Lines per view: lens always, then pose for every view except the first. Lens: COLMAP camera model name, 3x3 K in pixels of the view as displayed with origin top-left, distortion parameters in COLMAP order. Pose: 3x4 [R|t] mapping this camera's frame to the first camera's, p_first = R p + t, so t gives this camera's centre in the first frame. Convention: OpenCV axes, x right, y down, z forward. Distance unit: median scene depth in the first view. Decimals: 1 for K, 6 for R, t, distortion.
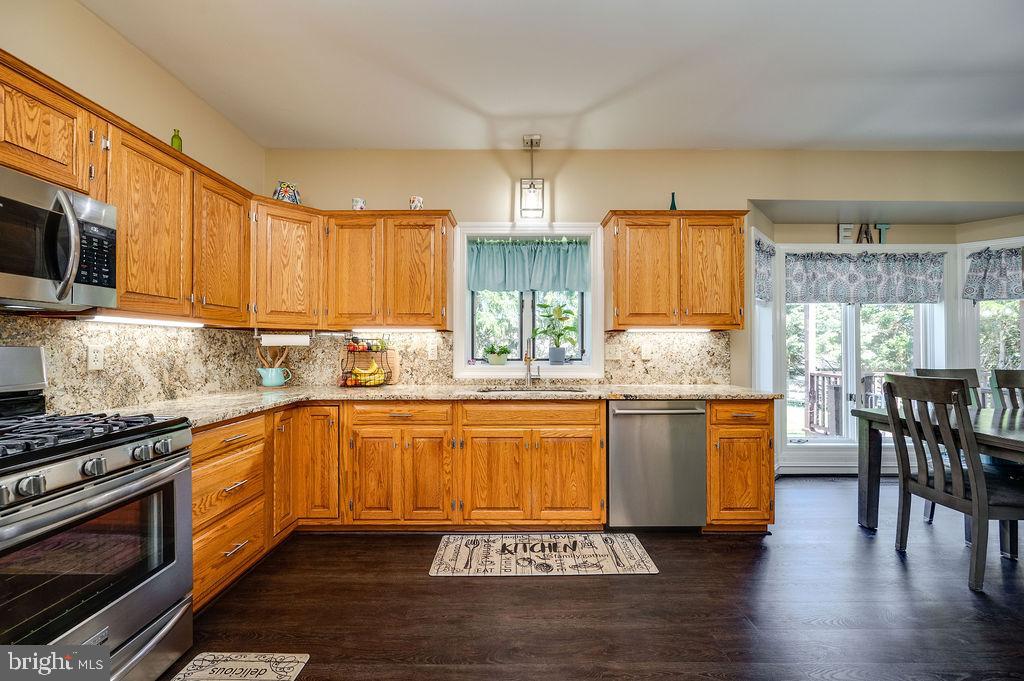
lens RADIAL K [[410.5, 0, 511.5], [0, 410.5, 341.4], [0, 0, 1]] dist [0.000103, 0.000087]
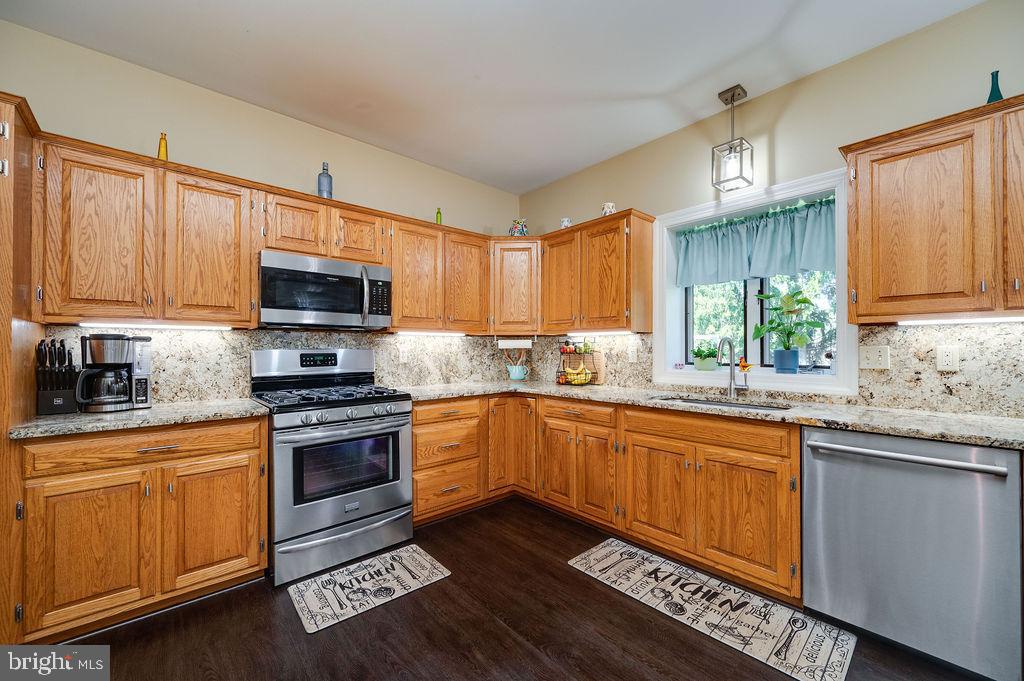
lens RADIAL K [[410.5, 0, 509.2], [0, 410.5, 345.1], [0, 0, 1]] dist [0.000103, 0.000087]
pose [[0.655308, -0.007395, -0.755326, 0.435526], [0.009879, 0.999950, -0.001220, 0.001825], [0.755297, -0.006662, 0.655349, 0.160091]]
